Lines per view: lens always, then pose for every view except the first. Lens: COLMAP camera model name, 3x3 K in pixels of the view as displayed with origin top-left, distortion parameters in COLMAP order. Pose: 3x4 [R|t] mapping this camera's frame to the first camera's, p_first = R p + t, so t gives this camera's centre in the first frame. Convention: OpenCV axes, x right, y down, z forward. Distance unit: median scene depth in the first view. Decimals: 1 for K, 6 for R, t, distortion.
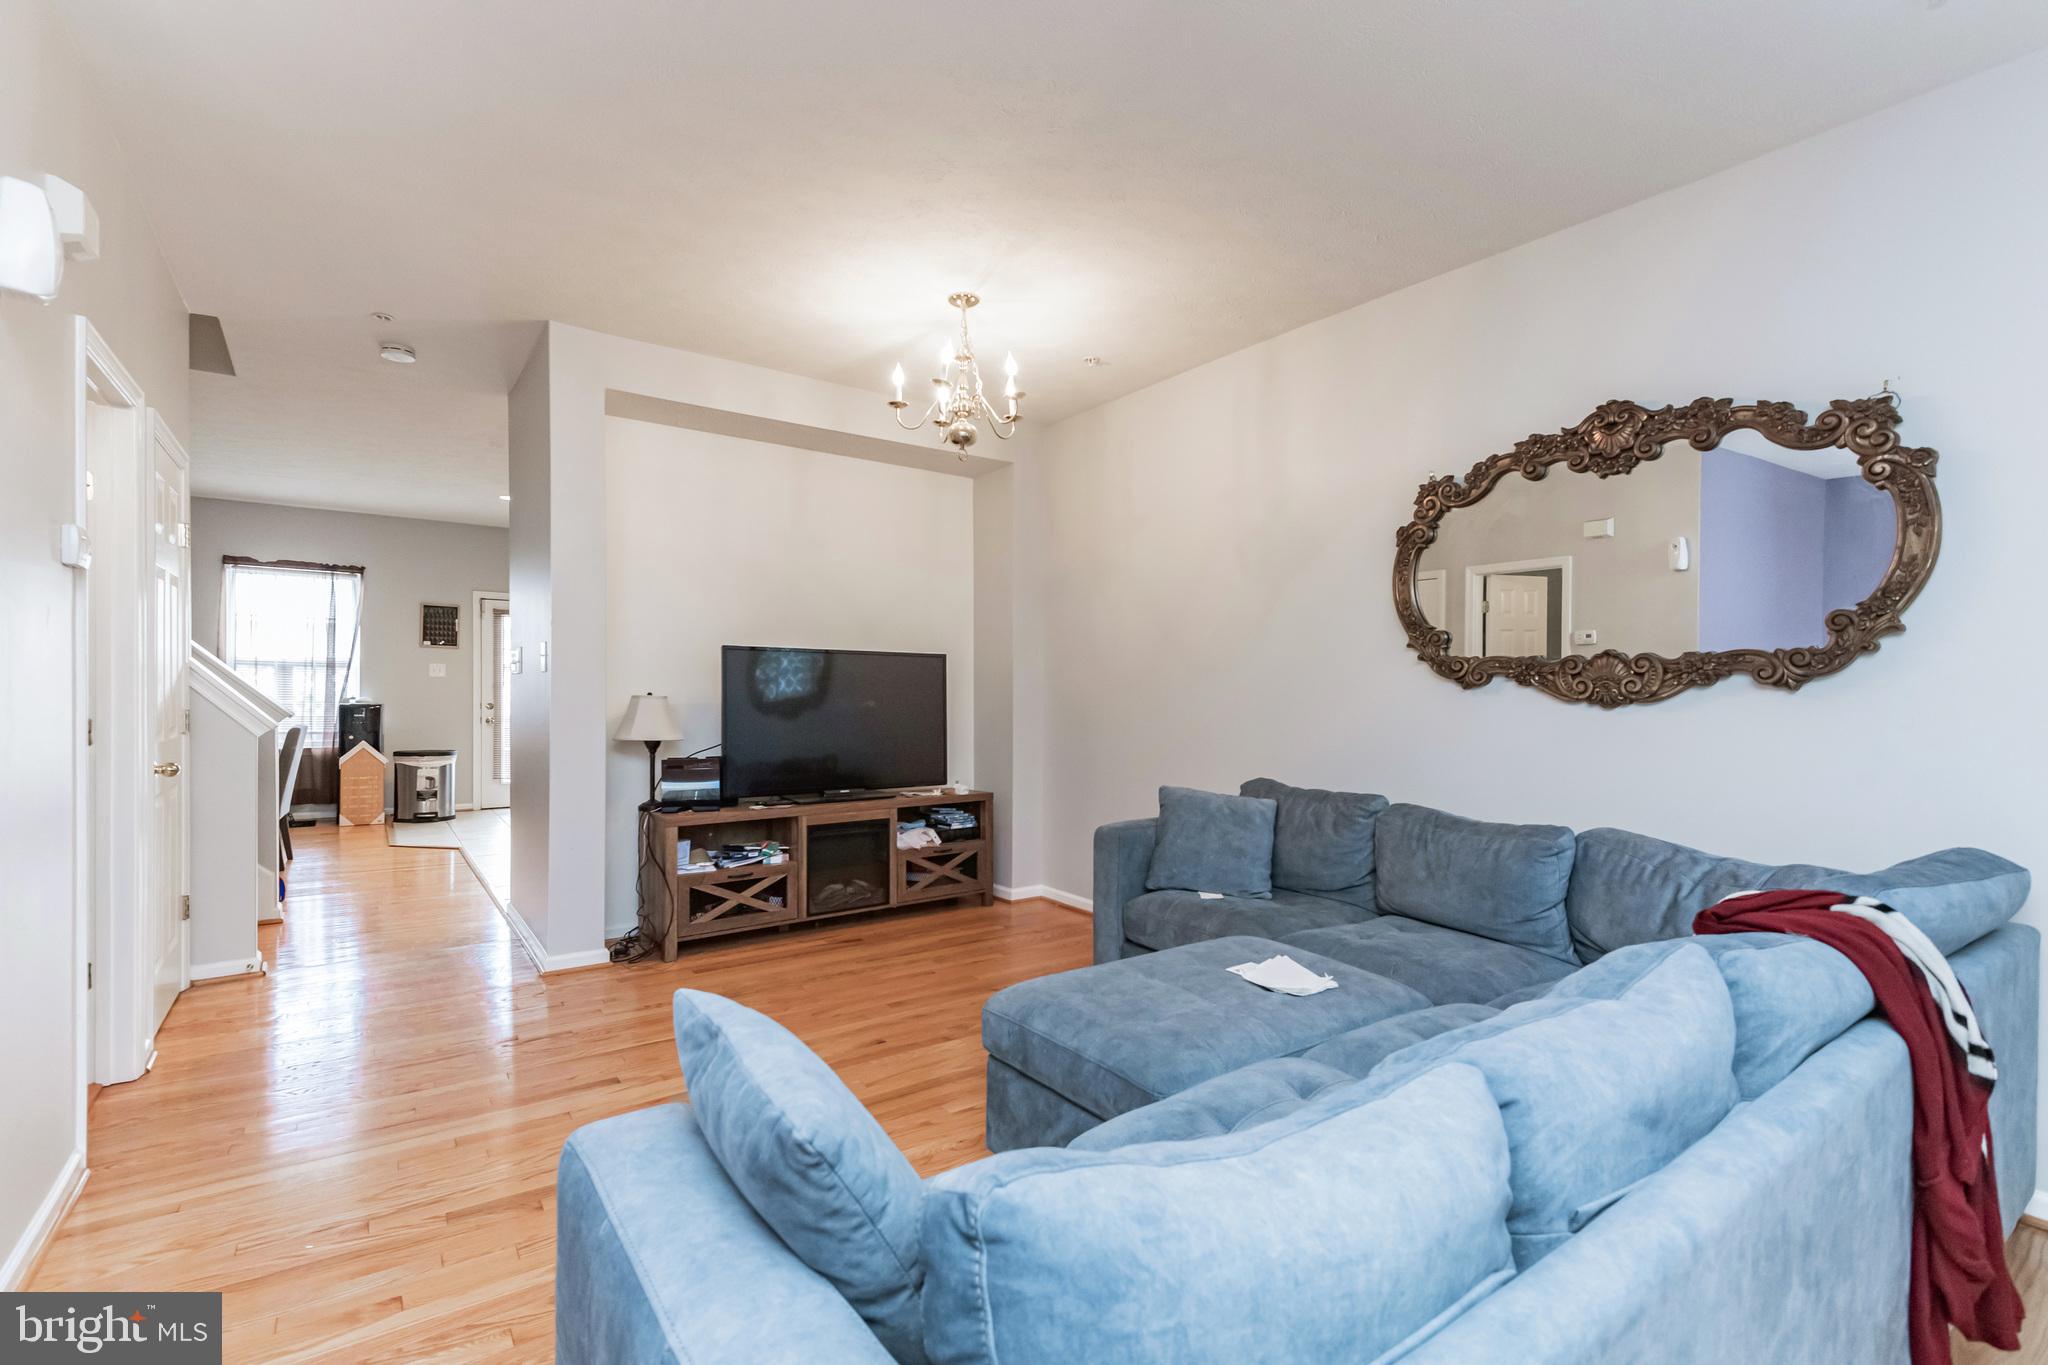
lens RADIAL K [[919.7, 0, 1013.2], [0, 919.7, 692.1], [0, 0, 1]] dist [-0.004005, -0.000826]
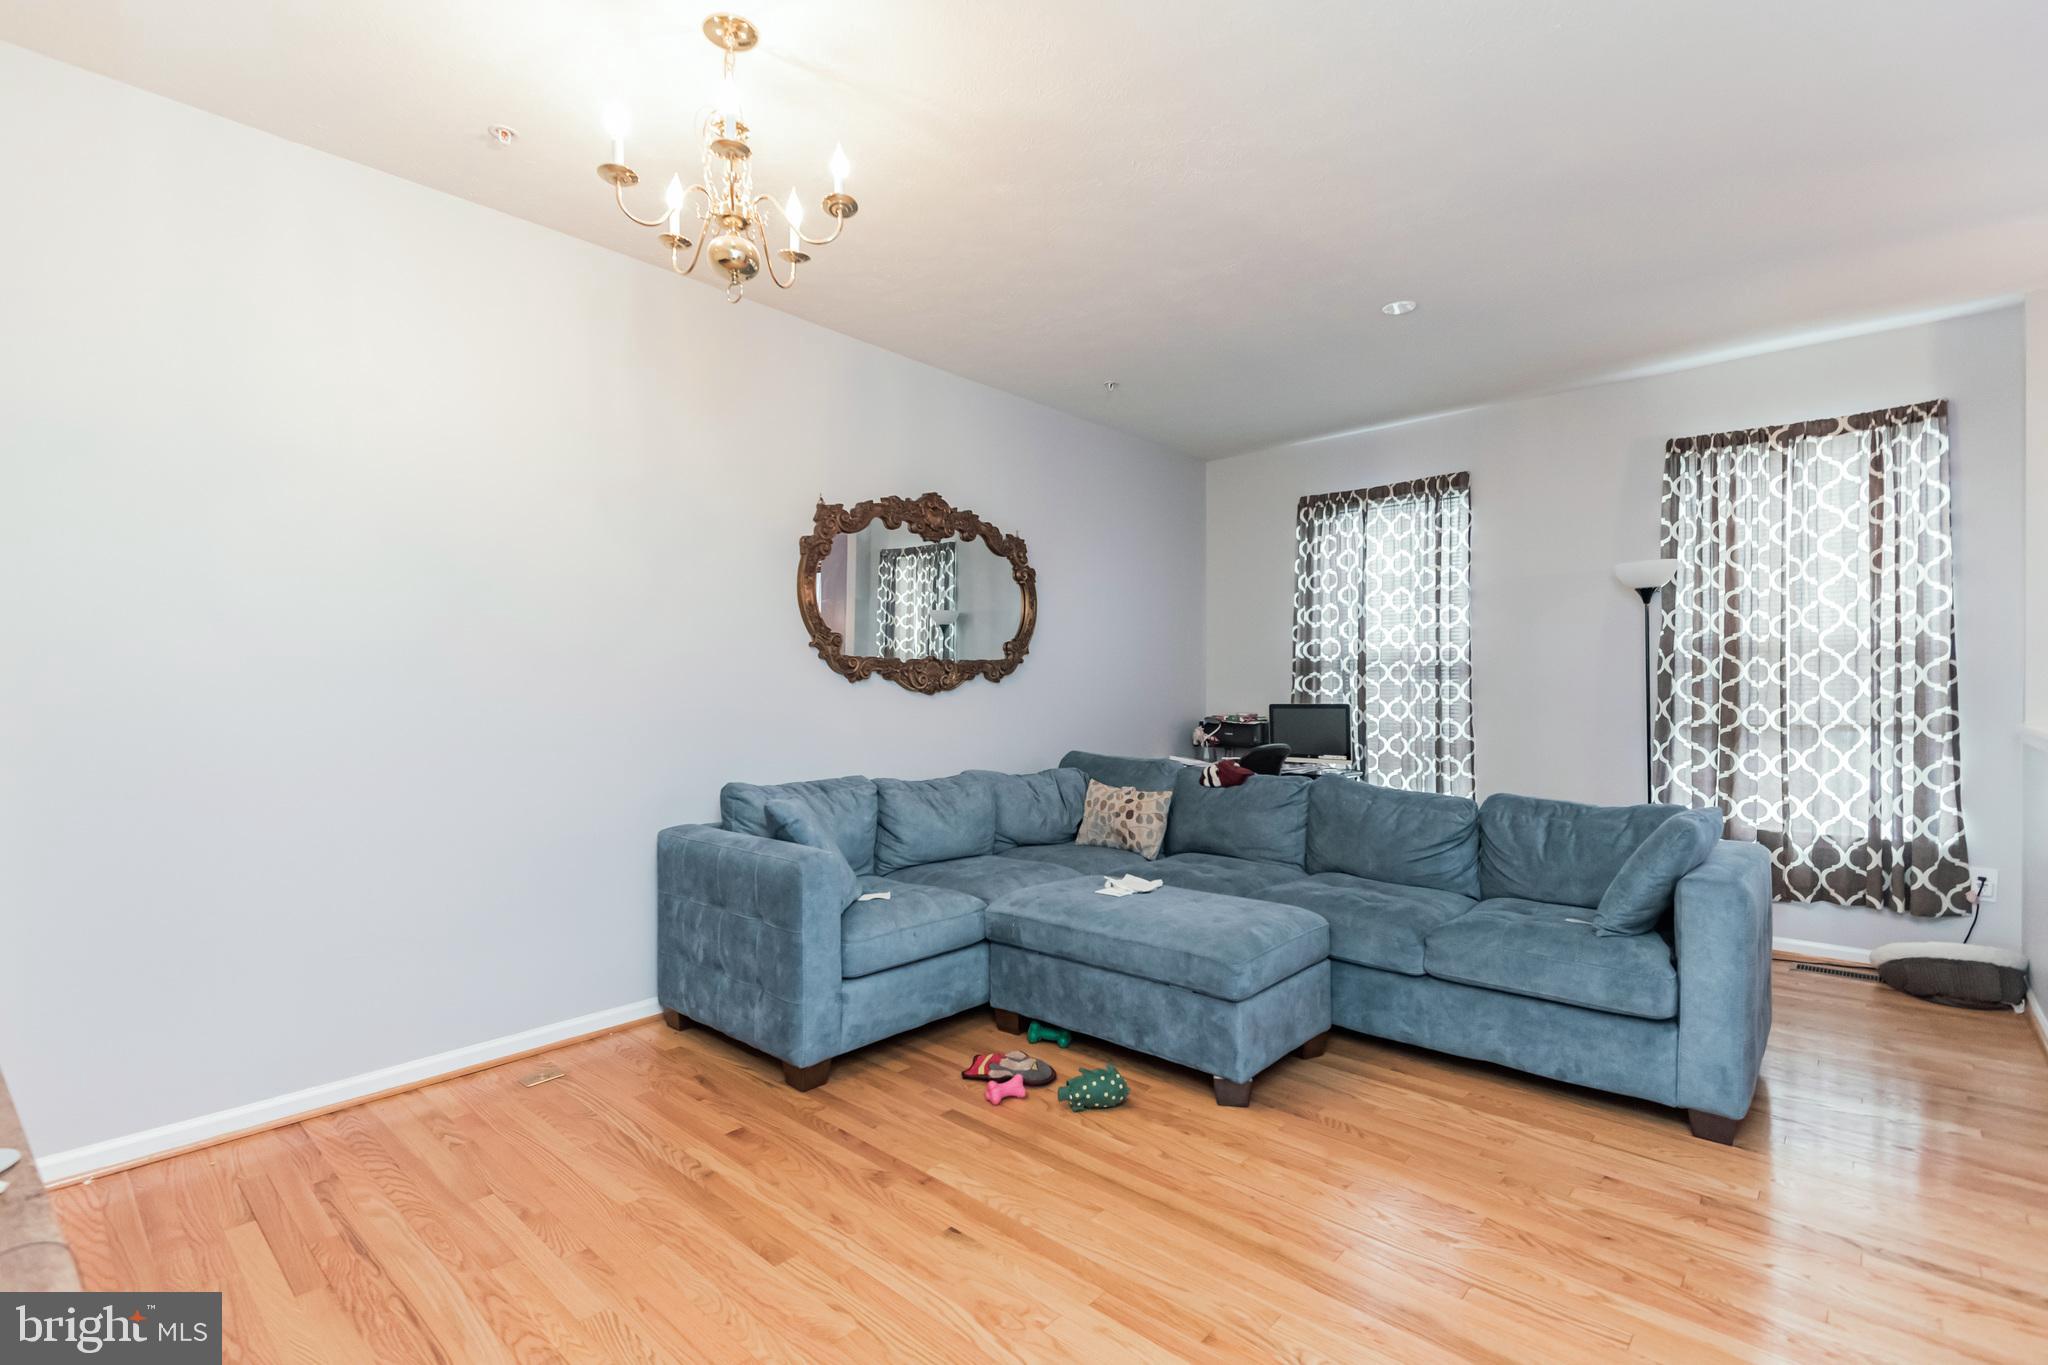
lens RADIAL K [[919.7, 0, 1012.9], [0, 919.7, 675.3], [0, 0, 1]] dist [-0.004005, -0.000826]
pose [[-0.227424, 0.003562, 0.973789, -0.823571], [0.005375, 0.999983, -0.002402, -0.009102], [-0.973781, 0.004688, -0.227439, 1.158772]]
